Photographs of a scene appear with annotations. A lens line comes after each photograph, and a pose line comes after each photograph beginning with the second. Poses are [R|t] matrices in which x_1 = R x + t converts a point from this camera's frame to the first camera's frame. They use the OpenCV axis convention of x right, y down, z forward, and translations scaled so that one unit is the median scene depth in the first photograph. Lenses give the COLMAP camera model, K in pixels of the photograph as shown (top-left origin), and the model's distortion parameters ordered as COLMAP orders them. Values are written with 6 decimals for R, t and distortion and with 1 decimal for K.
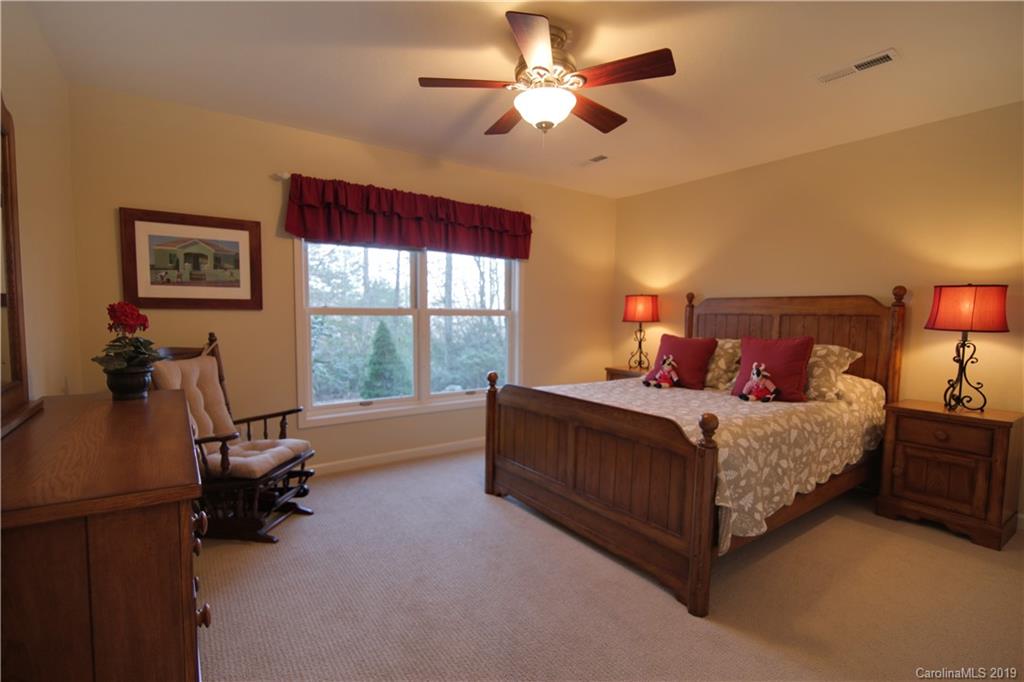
lens RADIAL K [[470.1, 0, 511.4], [0, 470.1, 350.1], [0, 0, 1]] dist [-0.016596, 0.000085]
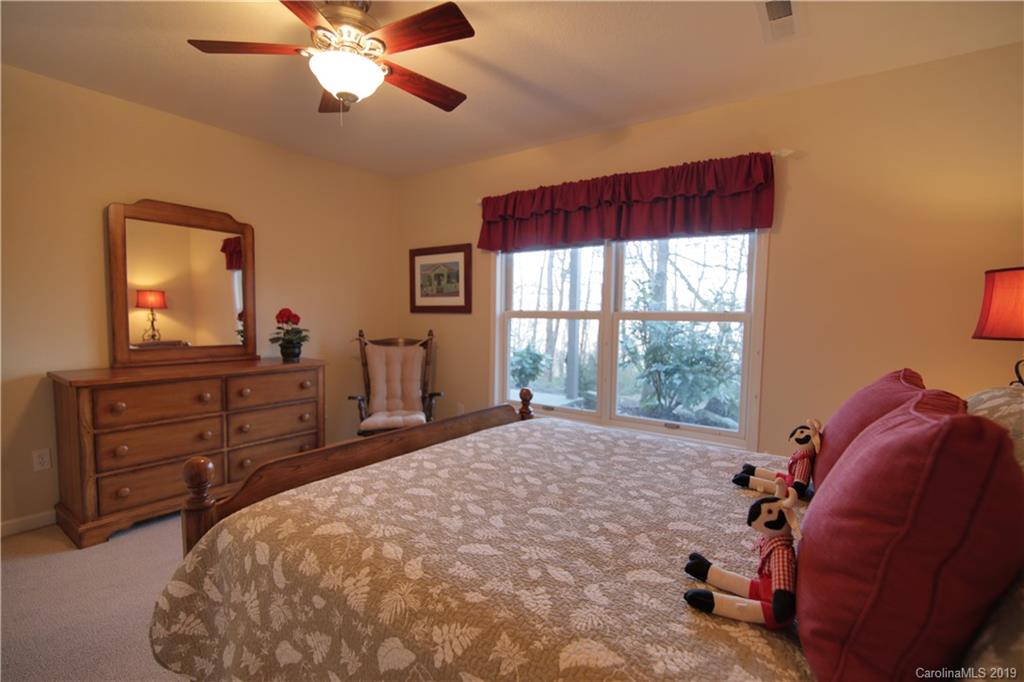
lens RADIAL K [[470.1, 0, 511.4], [0, 470.1, 350.1], [0, 0, 1]] dist [-0.016596, 0.000085]
pose [[0.322894, 0.063911, -0.944275, 0.708238], [-0.082891, 0.995793, 0.039054, -0.048150], [0.942798, 0.065662, 0.326834, 0.716603]]
